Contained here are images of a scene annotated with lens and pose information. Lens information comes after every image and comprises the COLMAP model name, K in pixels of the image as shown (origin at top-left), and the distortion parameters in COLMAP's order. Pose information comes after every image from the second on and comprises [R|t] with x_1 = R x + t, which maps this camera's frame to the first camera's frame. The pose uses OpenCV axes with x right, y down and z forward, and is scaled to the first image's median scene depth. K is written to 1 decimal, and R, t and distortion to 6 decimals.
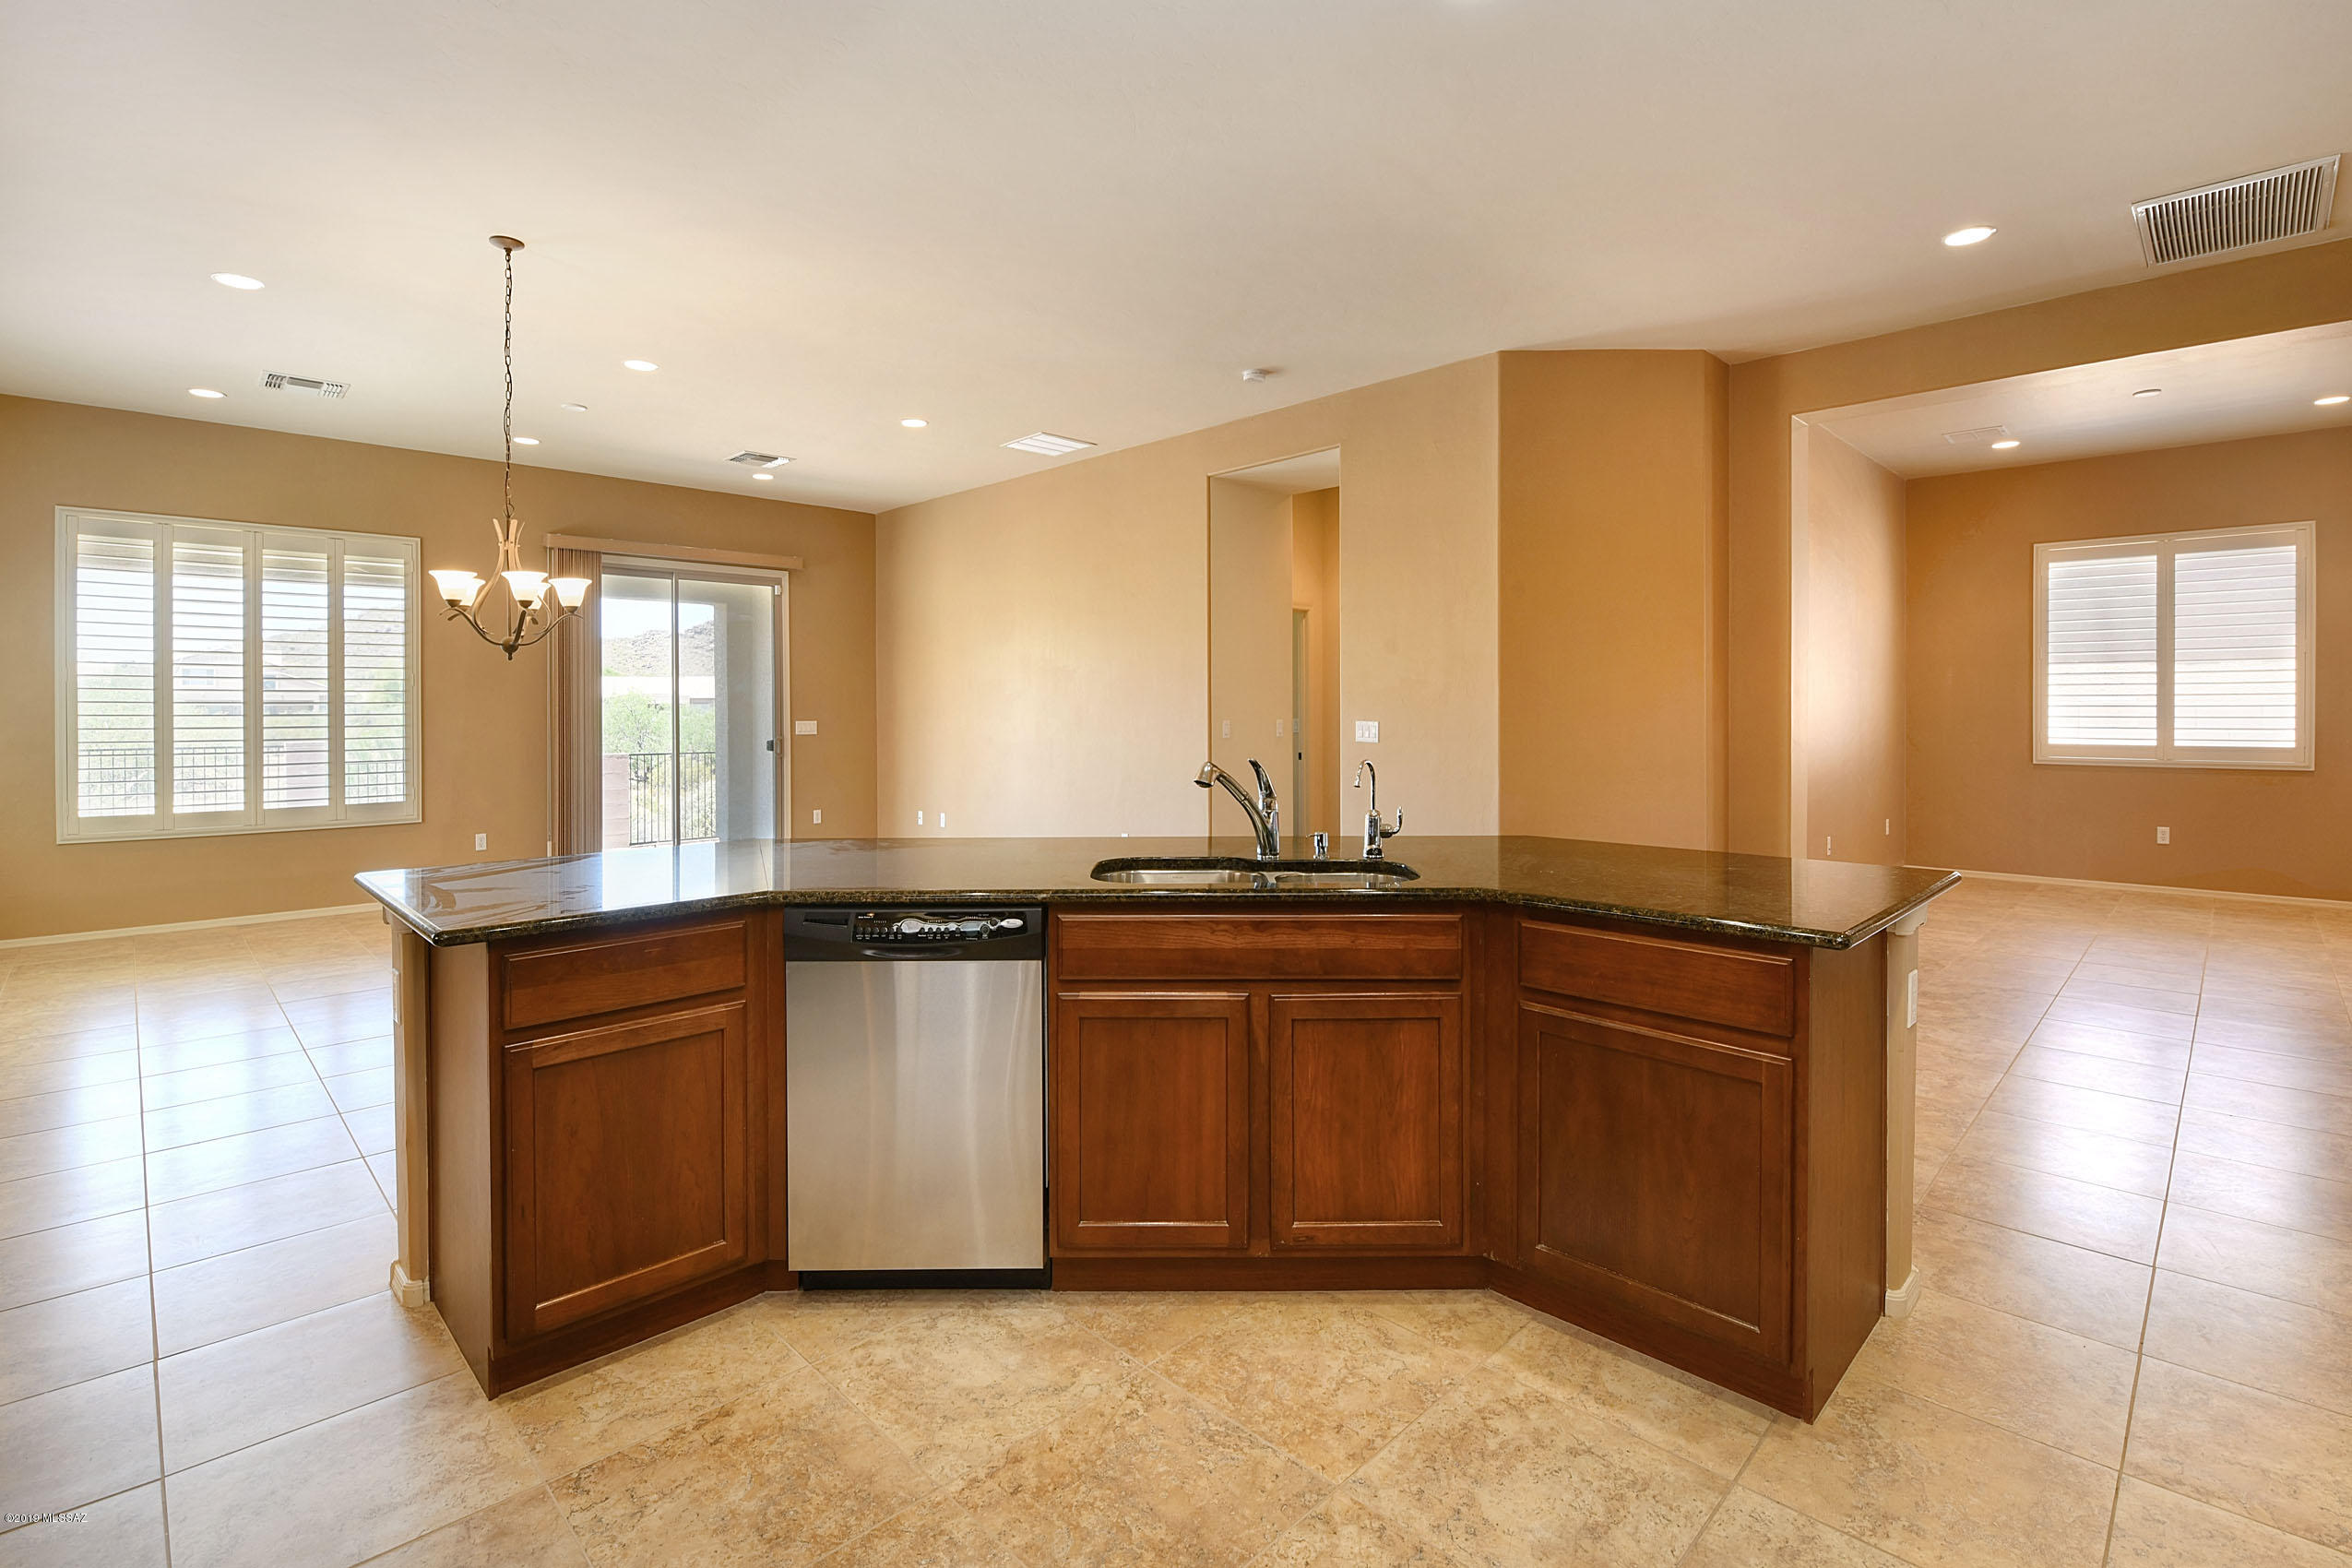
lens RADIAL K [[1076.0, 0, 1258.8], [0, 1076.0, 717.6], [0, 0, 1]] dist [-0.011836, -0.000302]
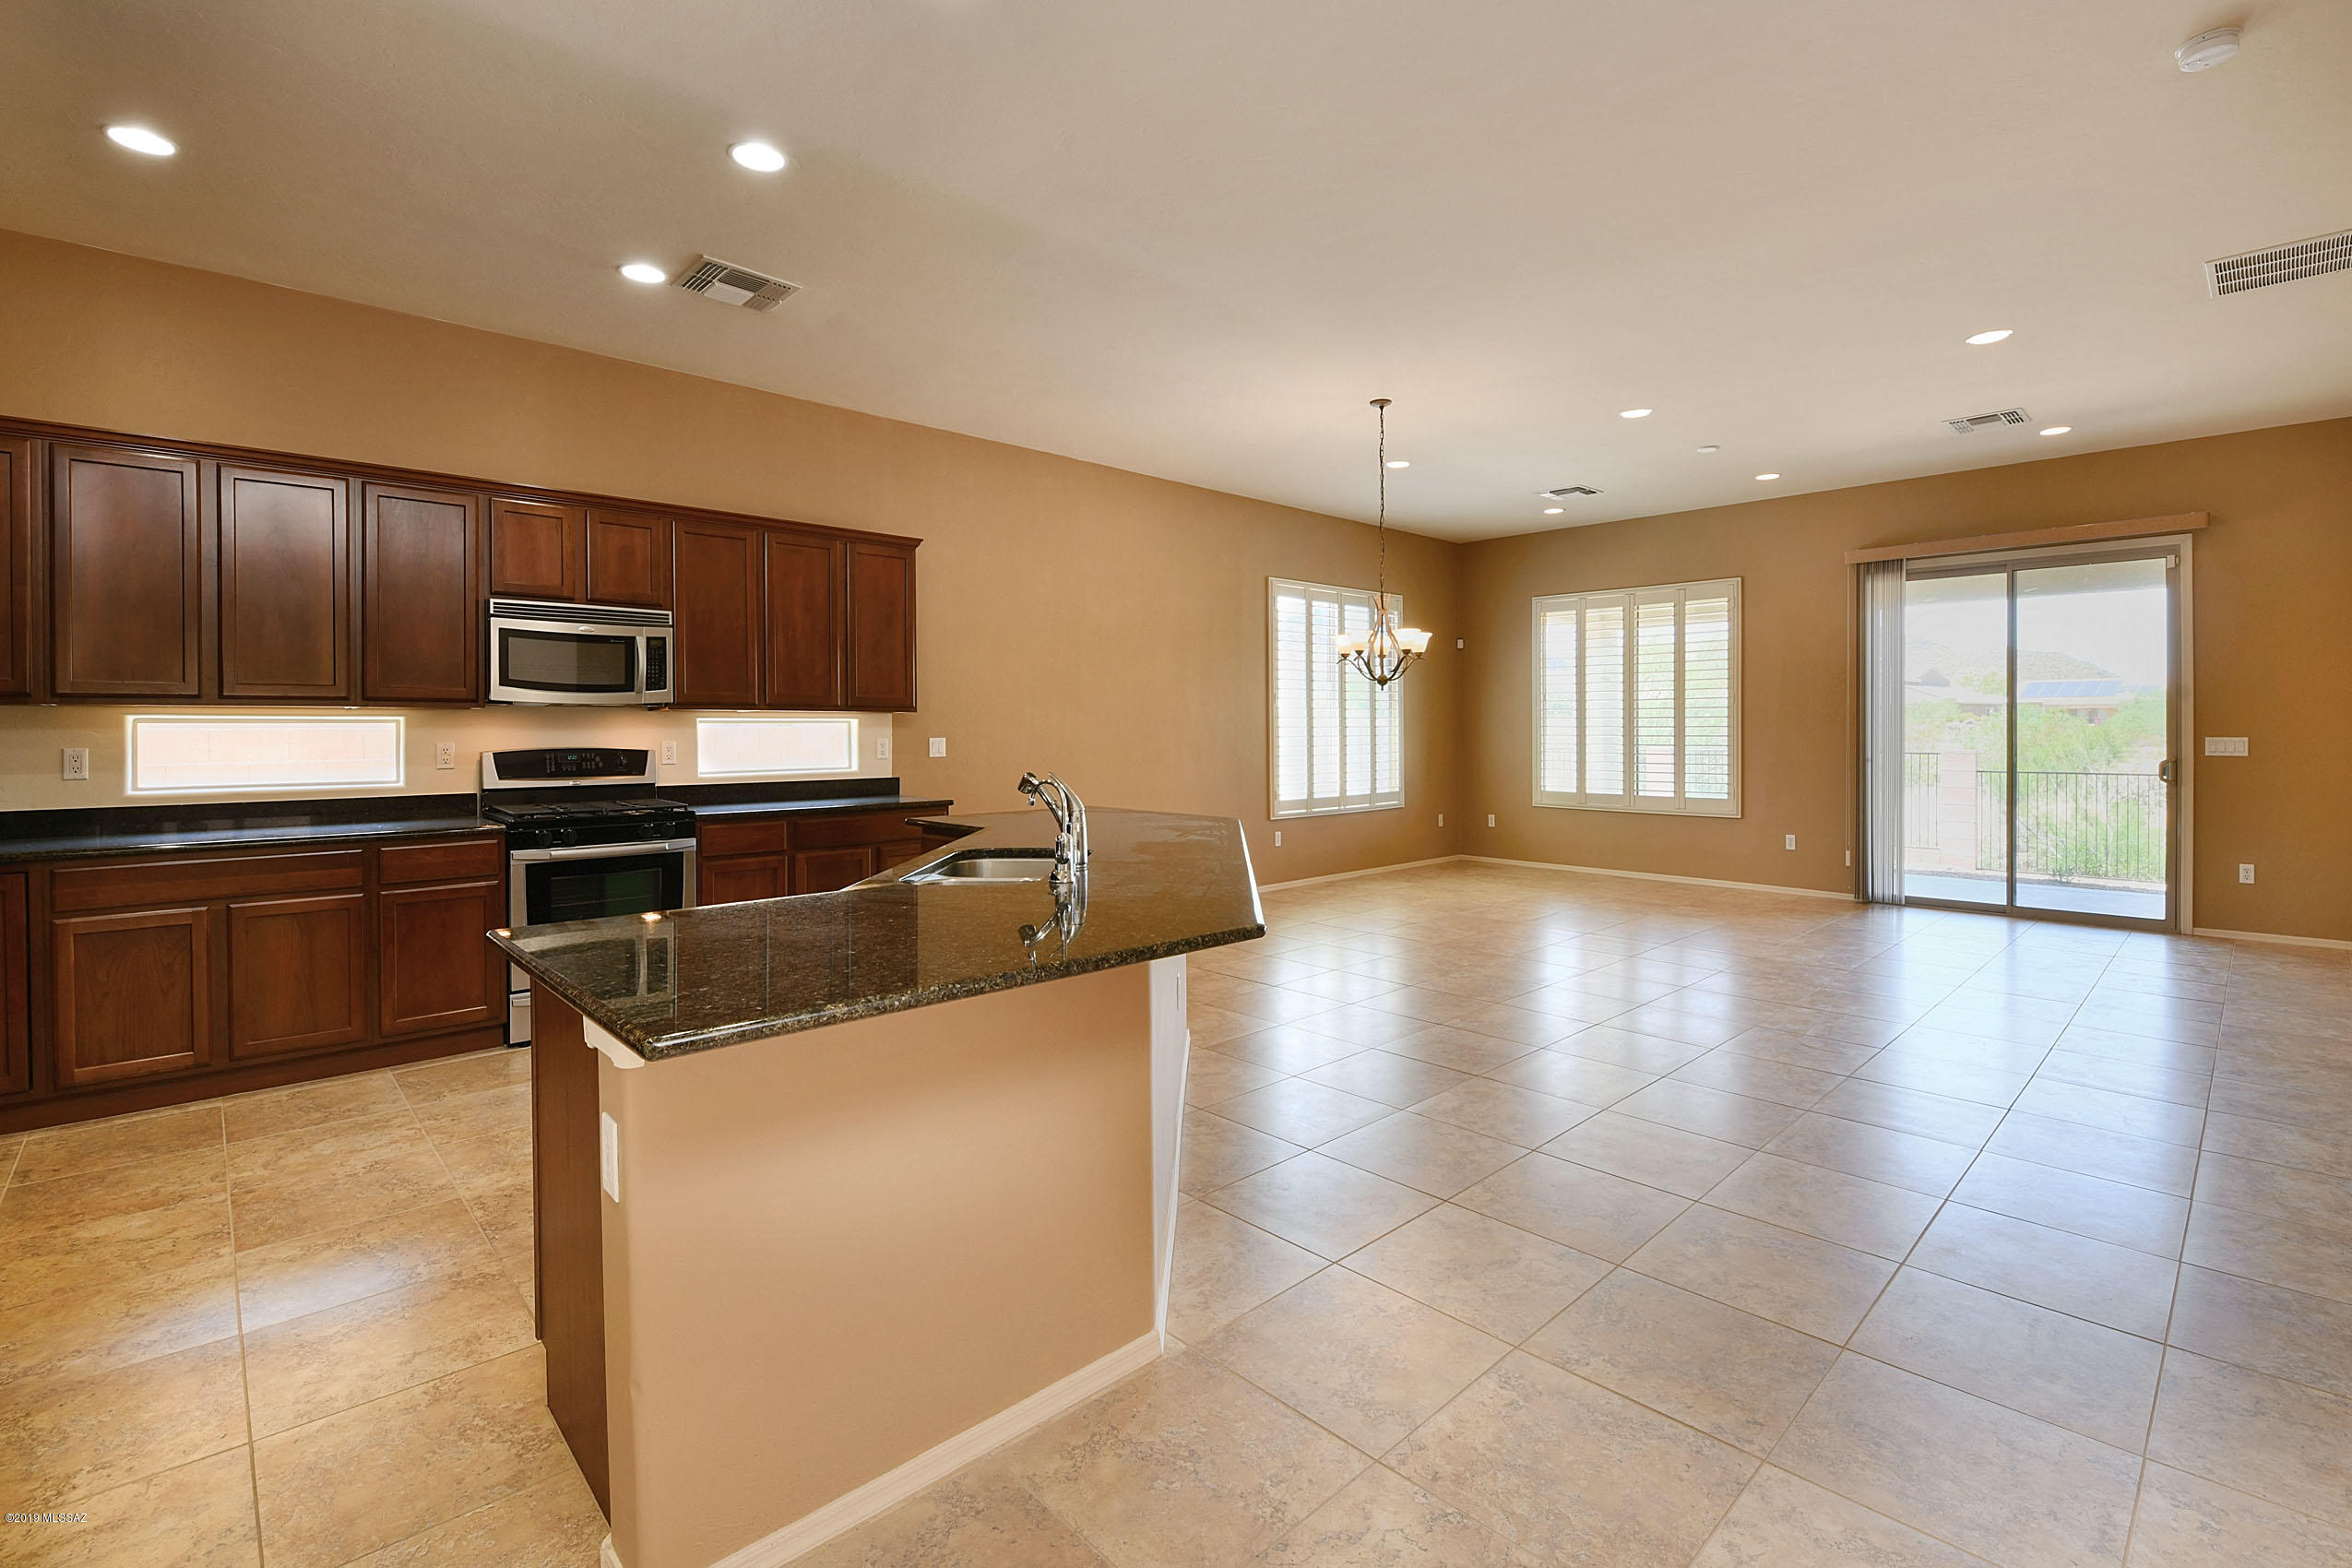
lens RADIAL K [[1040.9, 0, 1163.8], [0, 1040.9, 723.8], [0, 0, 1]] dist [-0.008749, -0.001722]
pose [[-0.068304, 0.001803, -0.997663, 0.418187], [-0.004623, 0.999987, 0.002124, -0.005909], [0.997654, 0.004757, -0.068294, 0.467755]]
